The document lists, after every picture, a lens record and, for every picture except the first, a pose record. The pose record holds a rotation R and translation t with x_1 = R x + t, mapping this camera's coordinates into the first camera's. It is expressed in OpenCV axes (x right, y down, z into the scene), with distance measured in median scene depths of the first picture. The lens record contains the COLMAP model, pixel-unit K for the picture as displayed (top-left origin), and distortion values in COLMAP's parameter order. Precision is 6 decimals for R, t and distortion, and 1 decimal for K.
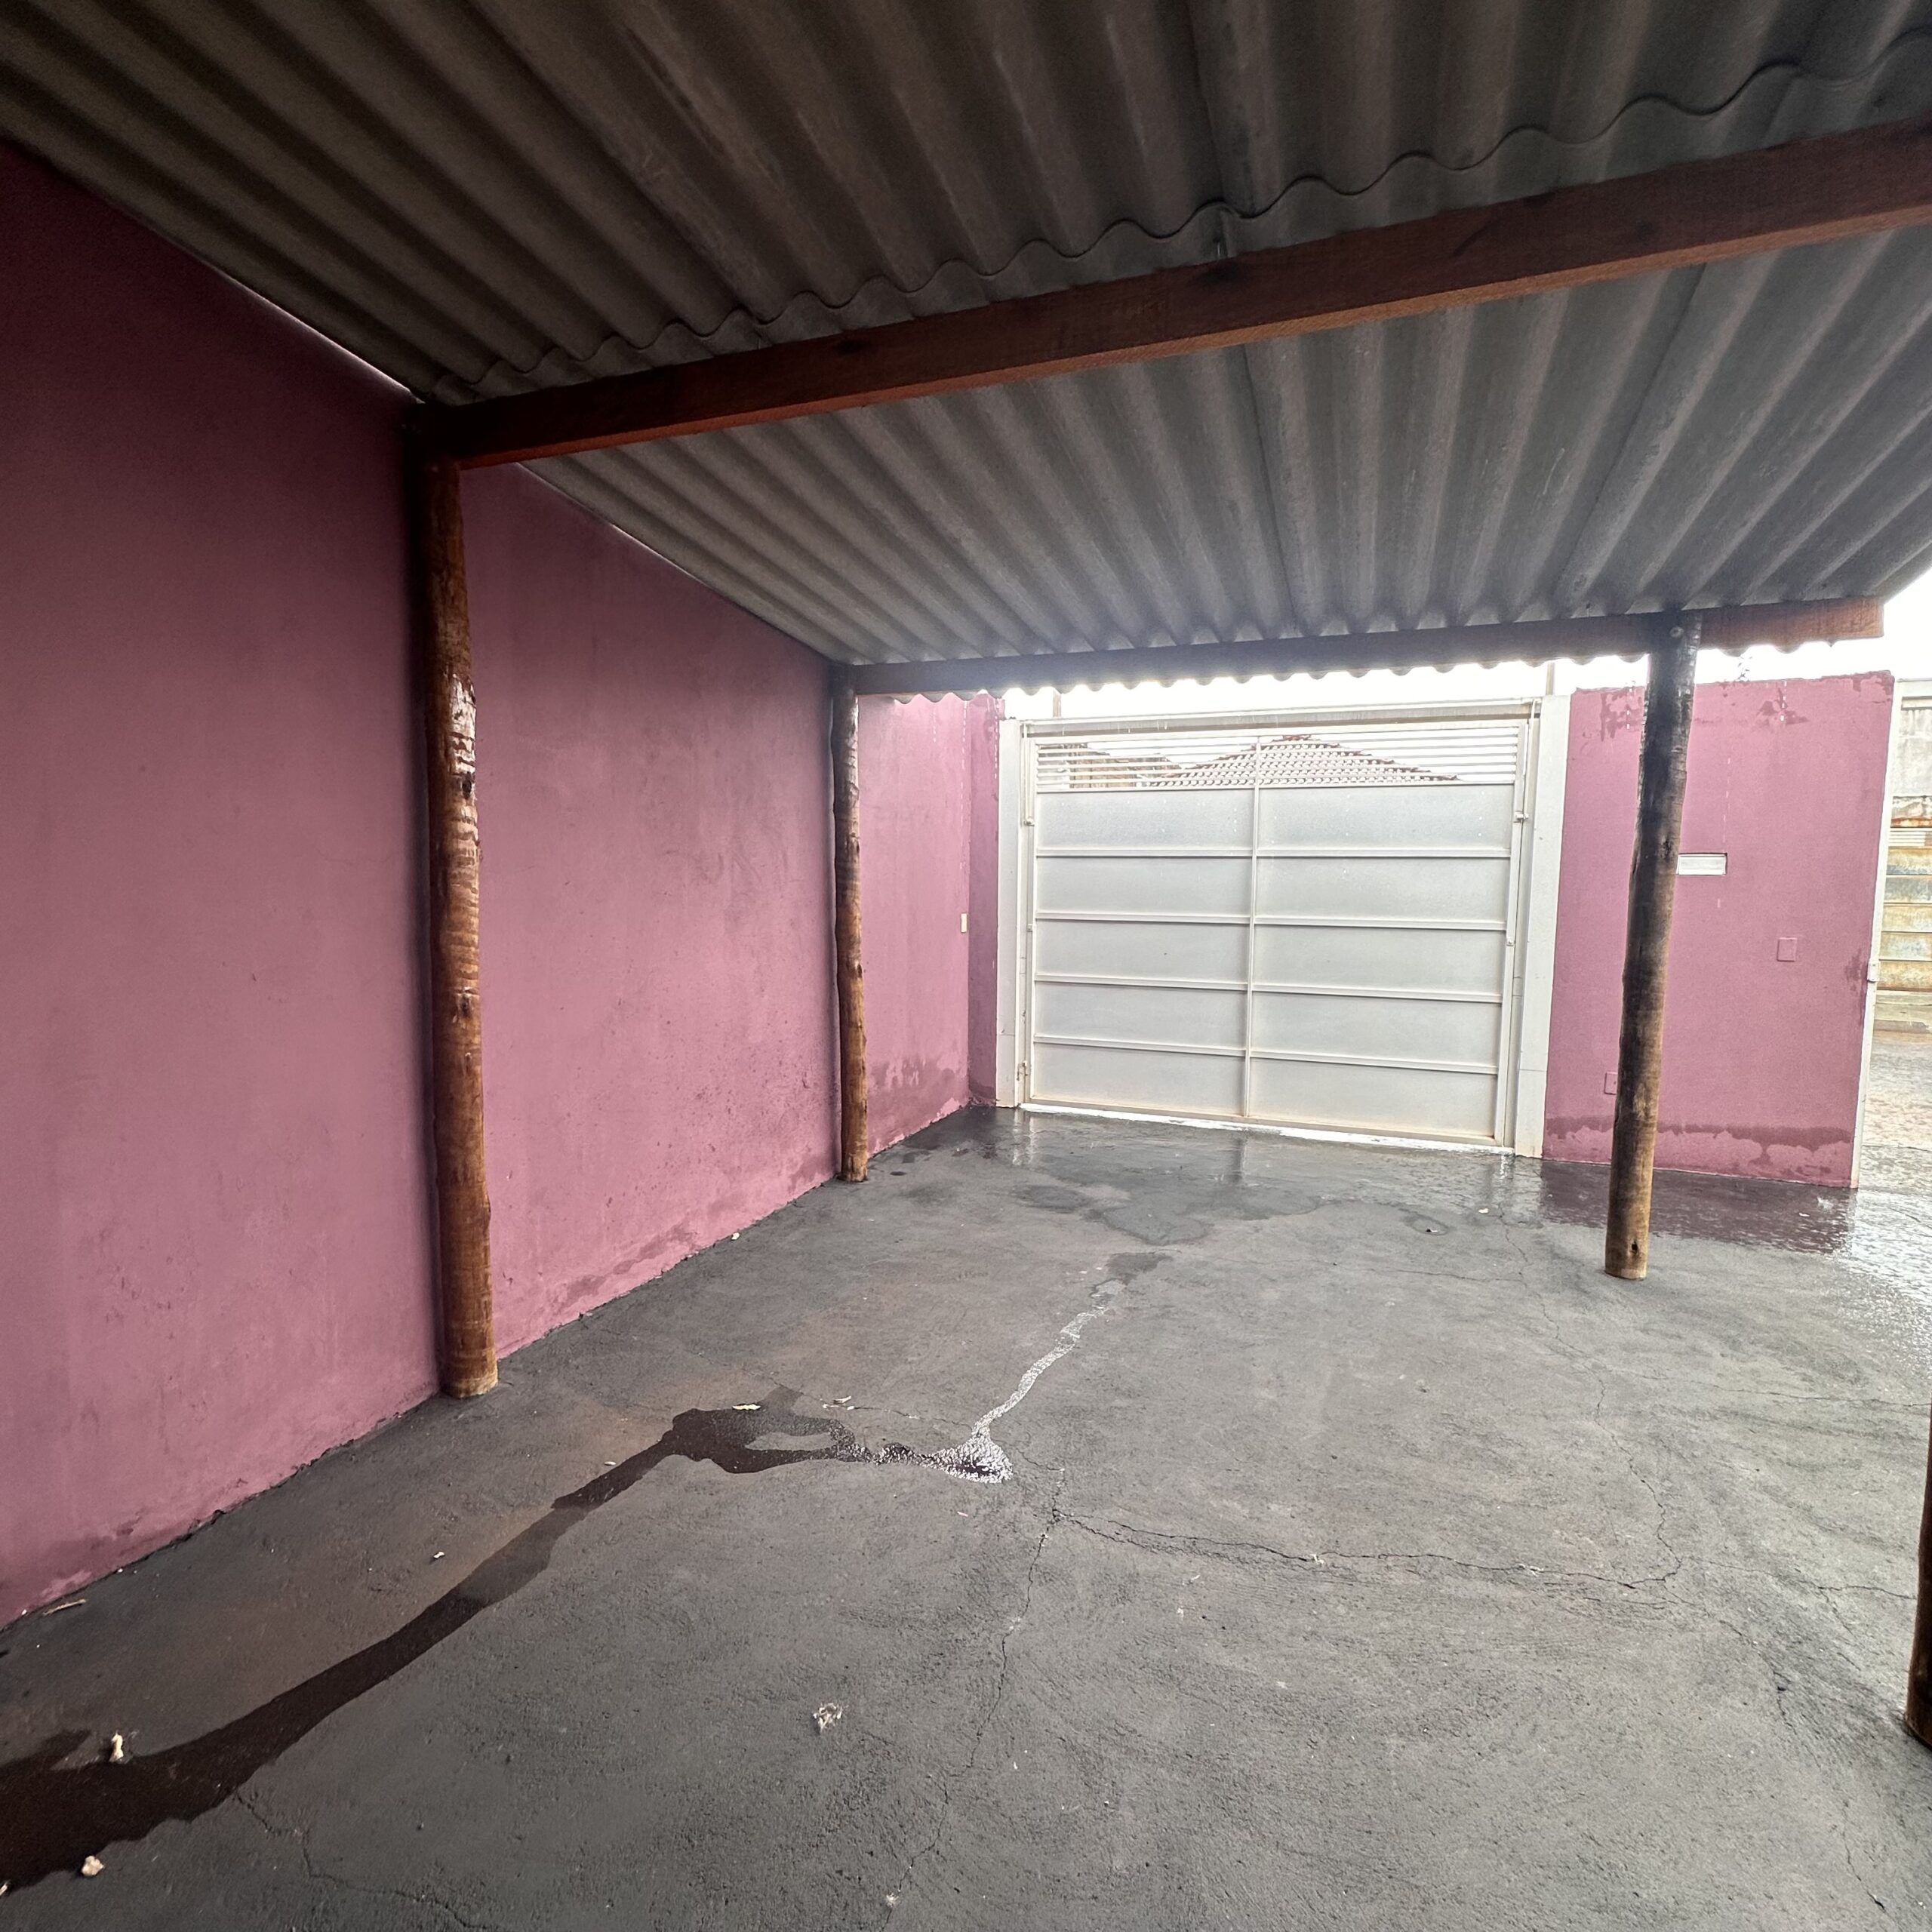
lens RADIAL K [[1012.9, 0, 977.4], [0, 1012.9, 968.5], [0, 0, 1]] dist [-0.014379, 0.004042]
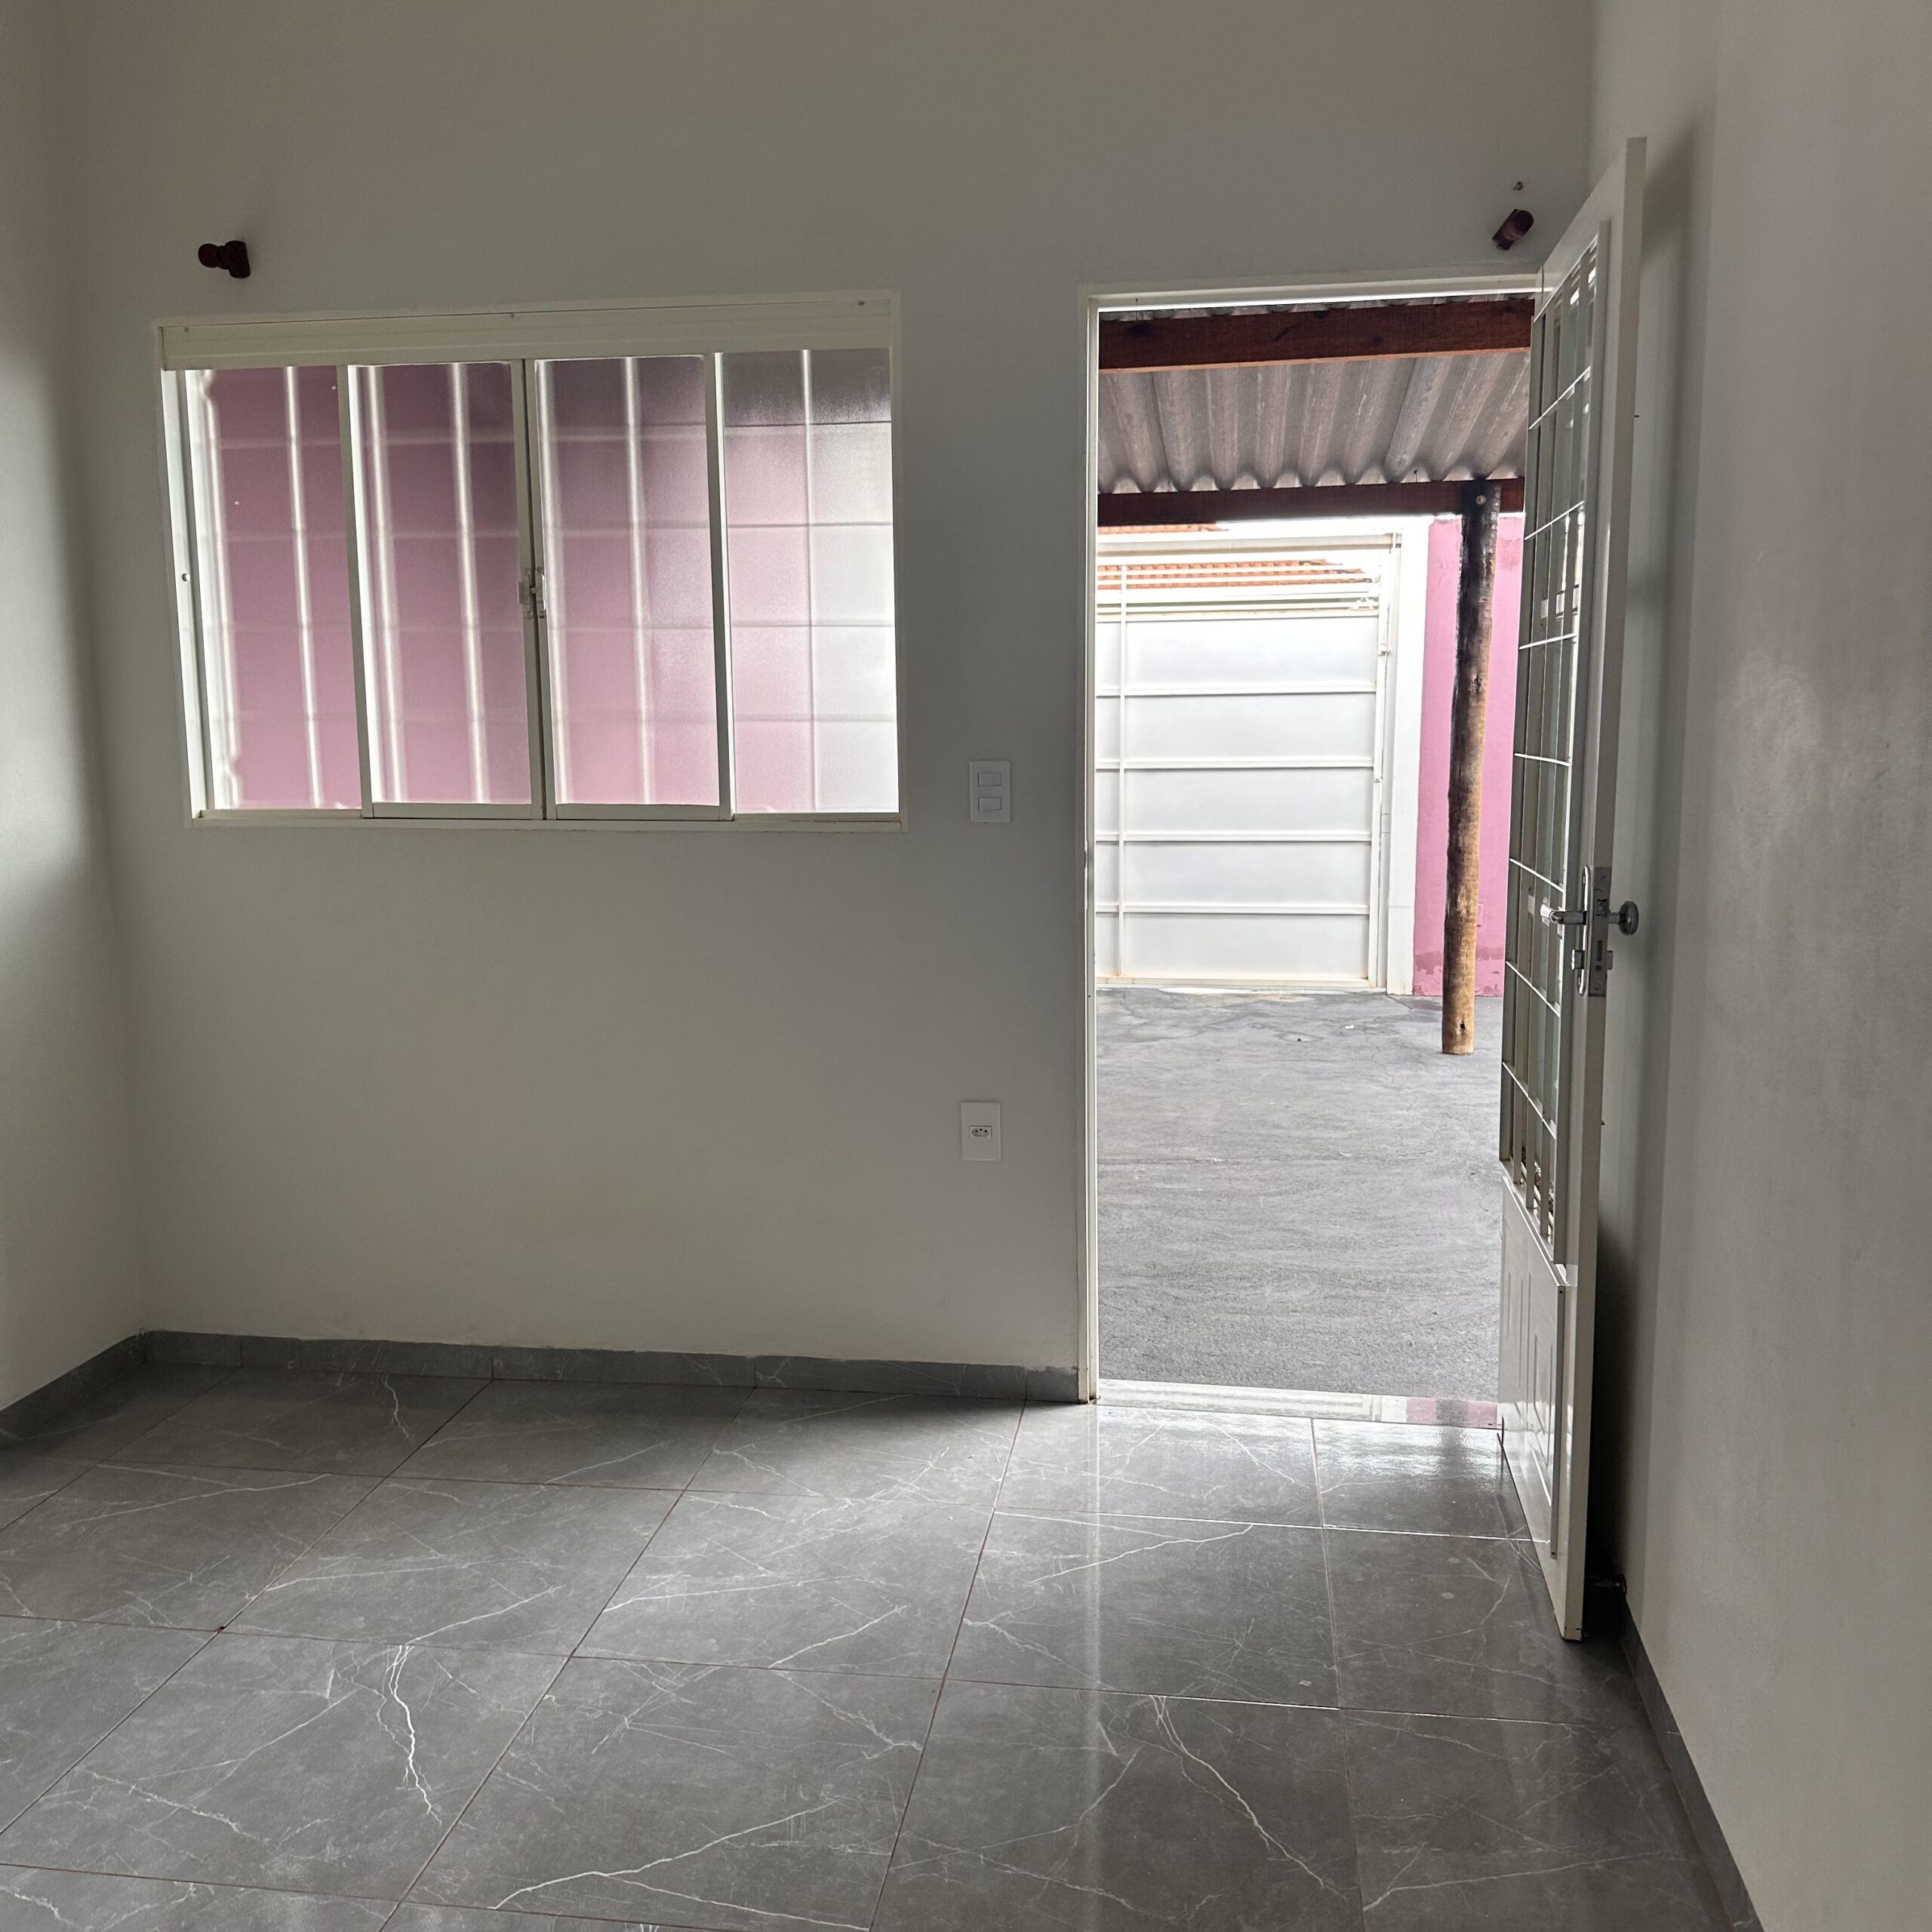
lens RADIAL K [[1686.1, 0, 970.1], [0, 1686.1, 969.6], [0, 0, 1]] dist [0.091411, -0.104638]
pose [[0.978138, -0.046564, 0.202678, -0.293322], [0.035705, 0.997741, 0.056908, 0.073433], [-0.204870, -0.048428, 0.977590, -0.777740]]
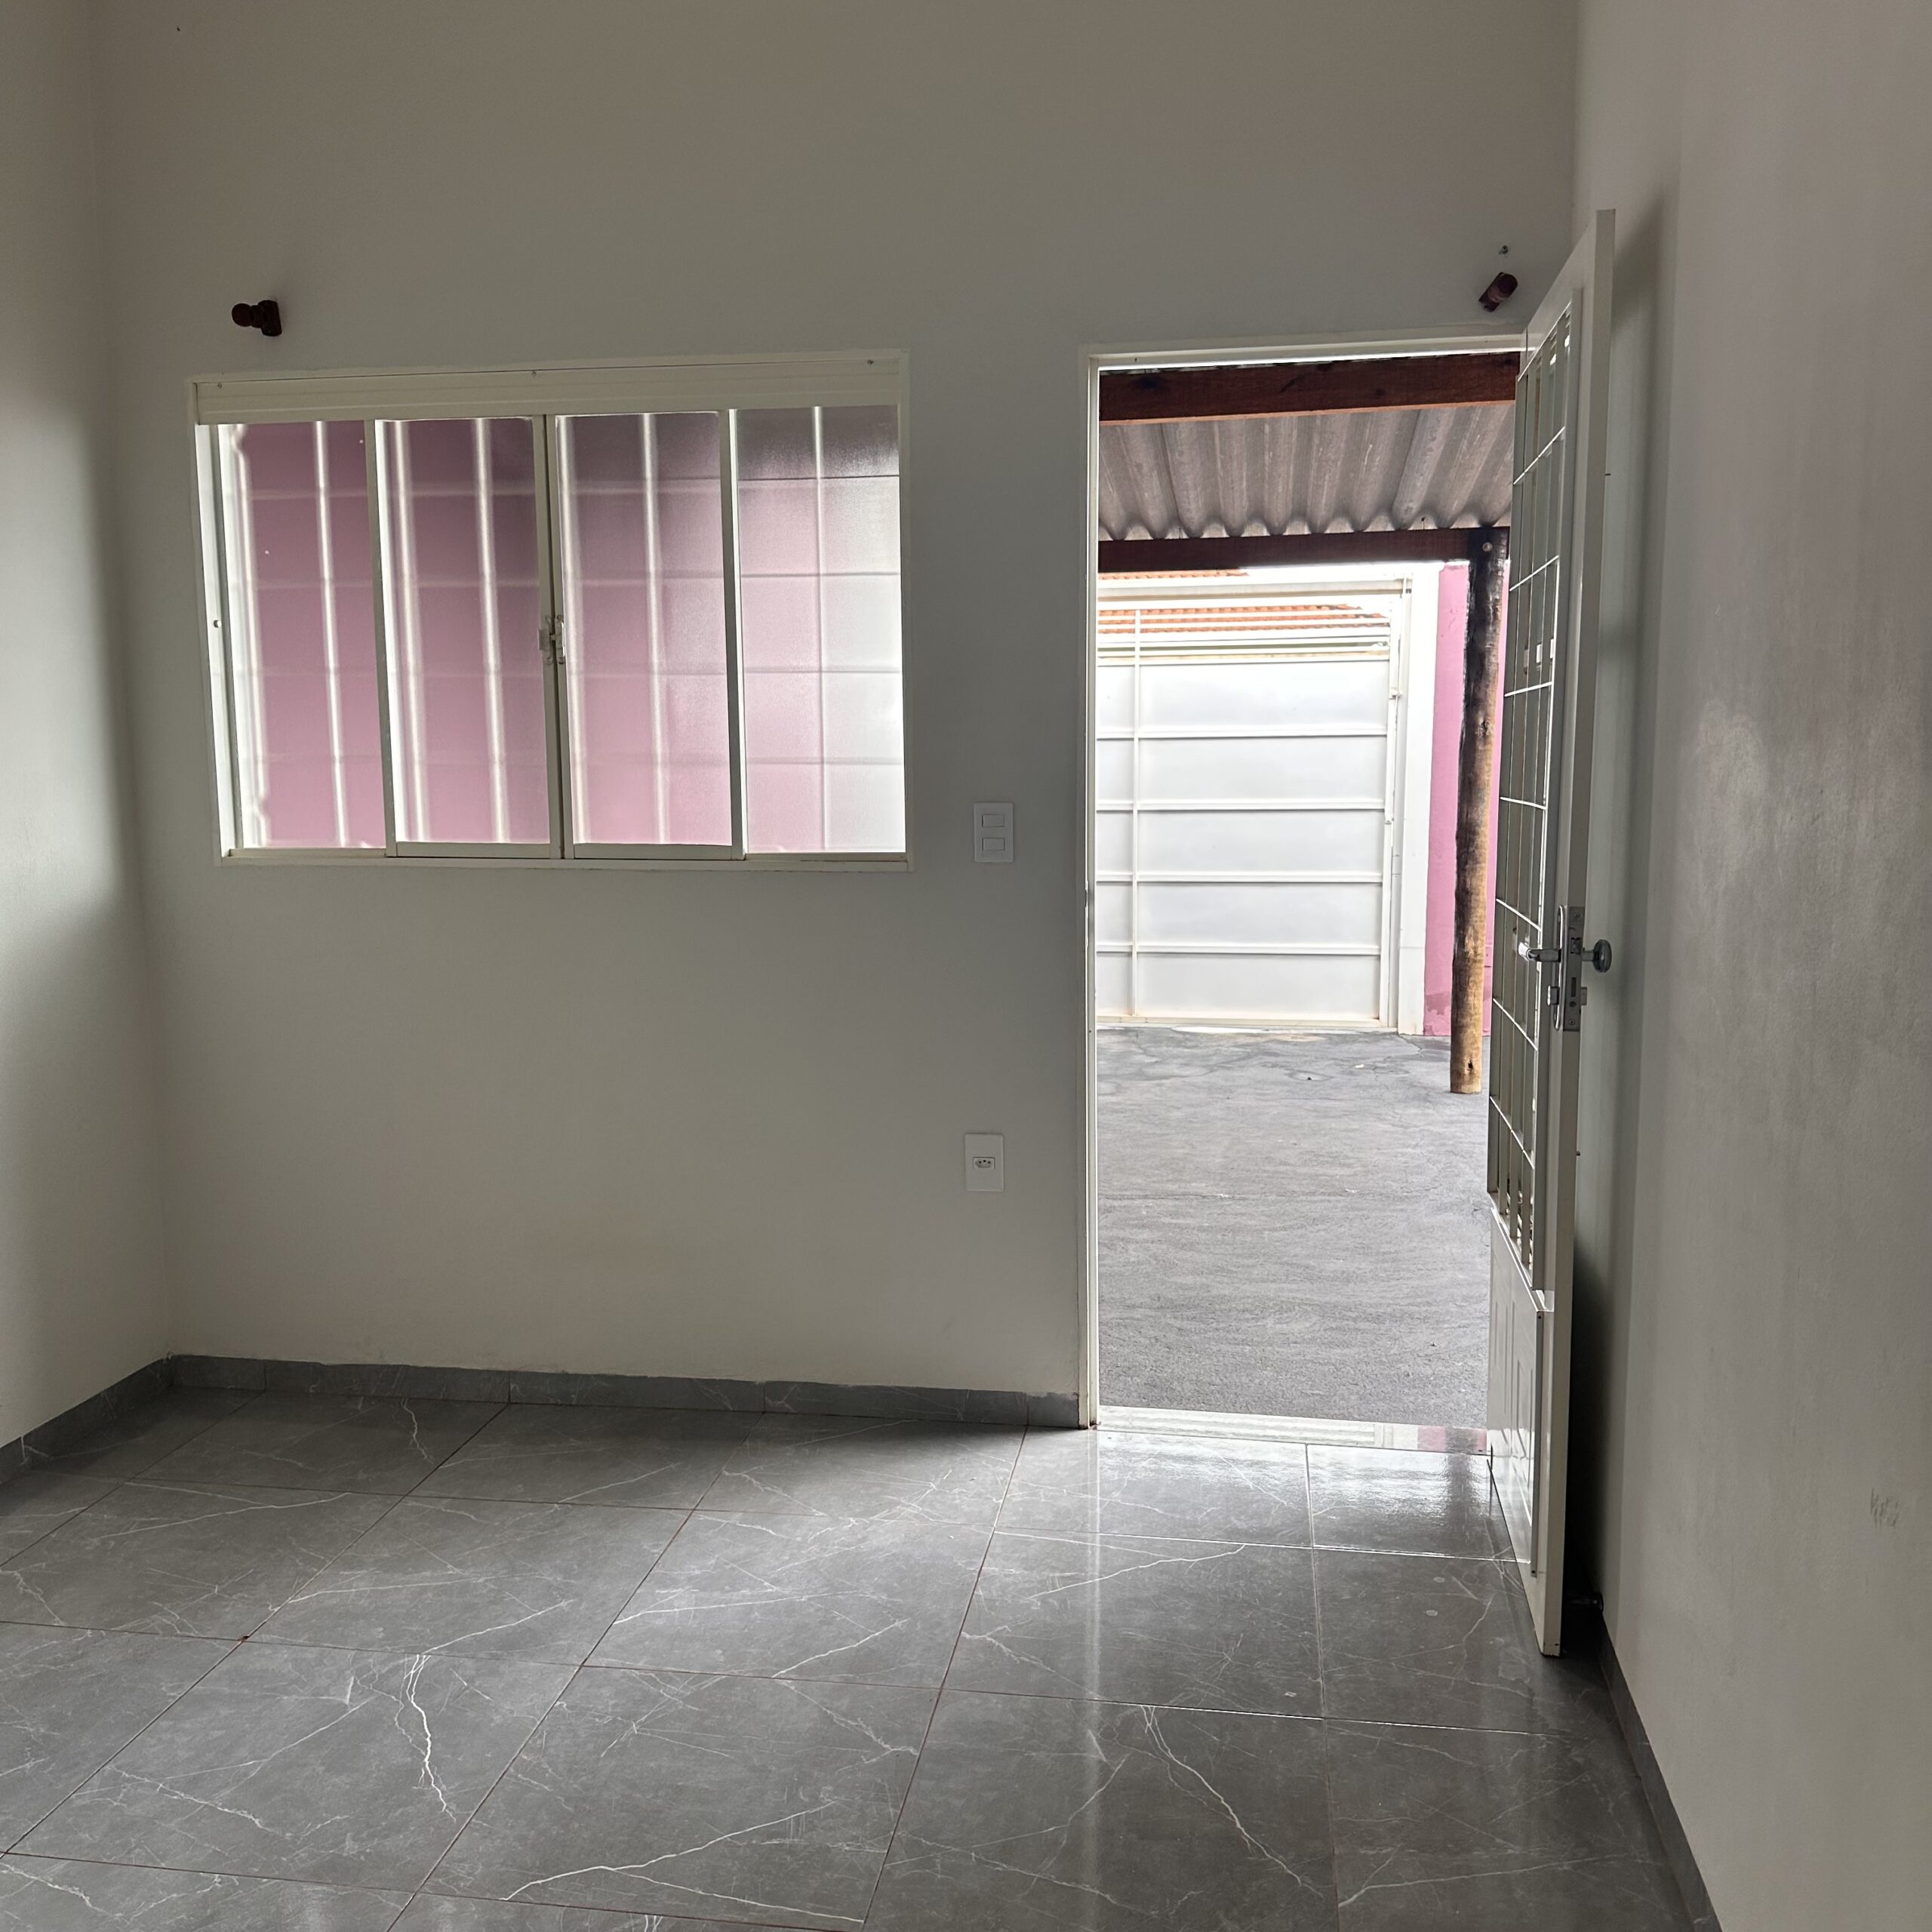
lens RADIAL K [[1686.1, 0, 979.4], [0, 1686.1, 991.0], [0, 0, 1]] dist [0.091411, -0.104638]
pose [[0.979551, -0.041559, 0.196855, -0.290415], [0.033259, 0.998420, 0.045284, 0.074843], [-0.198426, -0.037811, 0.979386, -0.803014]]
